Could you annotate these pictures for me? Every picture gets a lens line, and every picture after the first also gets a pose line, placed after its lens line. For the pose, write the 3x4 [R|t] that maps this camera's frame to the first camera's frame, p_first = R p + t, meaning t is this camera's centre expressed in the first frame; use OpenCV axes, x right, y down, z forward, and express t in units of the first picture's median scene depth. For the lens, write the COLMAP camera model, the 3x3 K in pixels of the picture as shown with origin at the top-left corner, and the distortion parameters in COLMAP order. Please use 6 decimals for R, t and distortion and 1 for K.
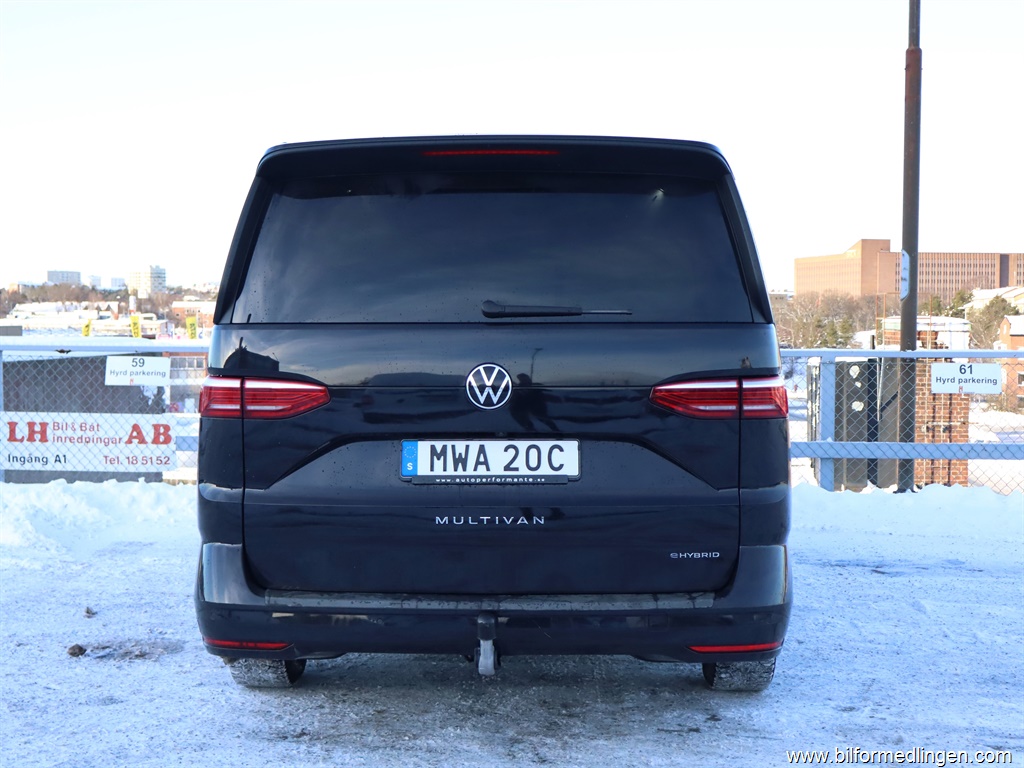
lens RADIAL K [[1355.1, 0, 512.0], [0, 1355.1, 384.0], [0, 0, 1]] dist [-0.078858, -0.011913]
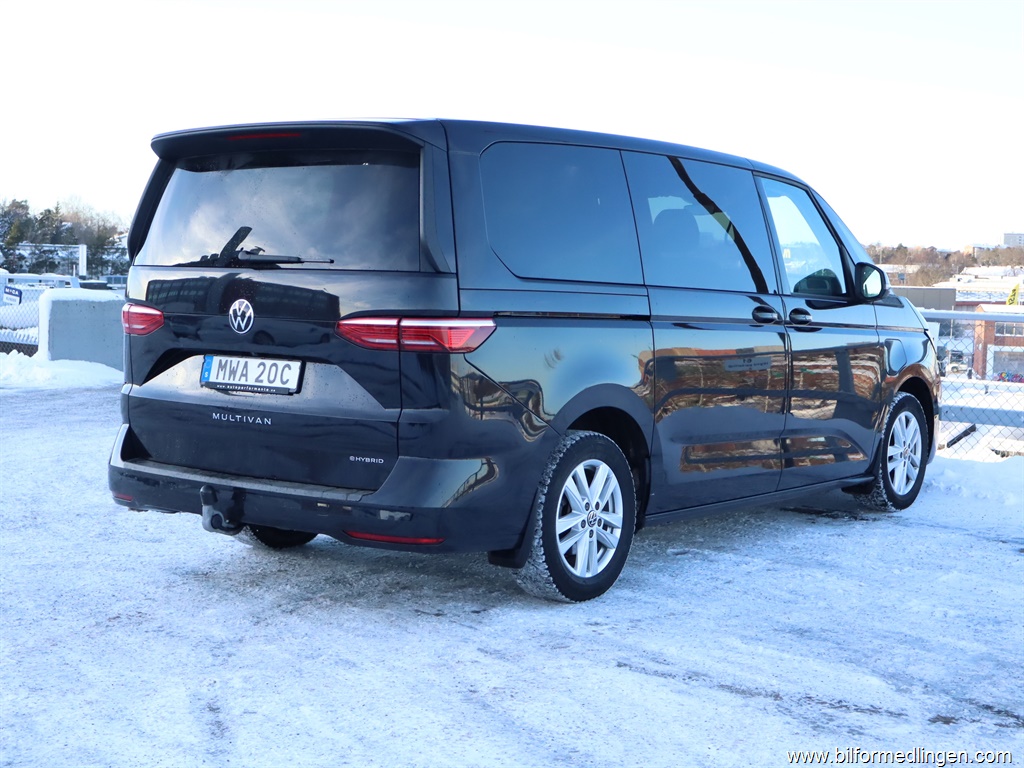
lens RADIAL K [[1355.1, 0, 512.0], [0, 1355.1, 384.0], [0, 0, 1]] dist [-0.078858, -0.011913]
pose [[0.866580, 0.063518, -0.494979, 0.848730], [-0.049759, 0.997922, 0.040943, 0.000679], [0.496550, -0.010850, 0.867940, -0.003911]]
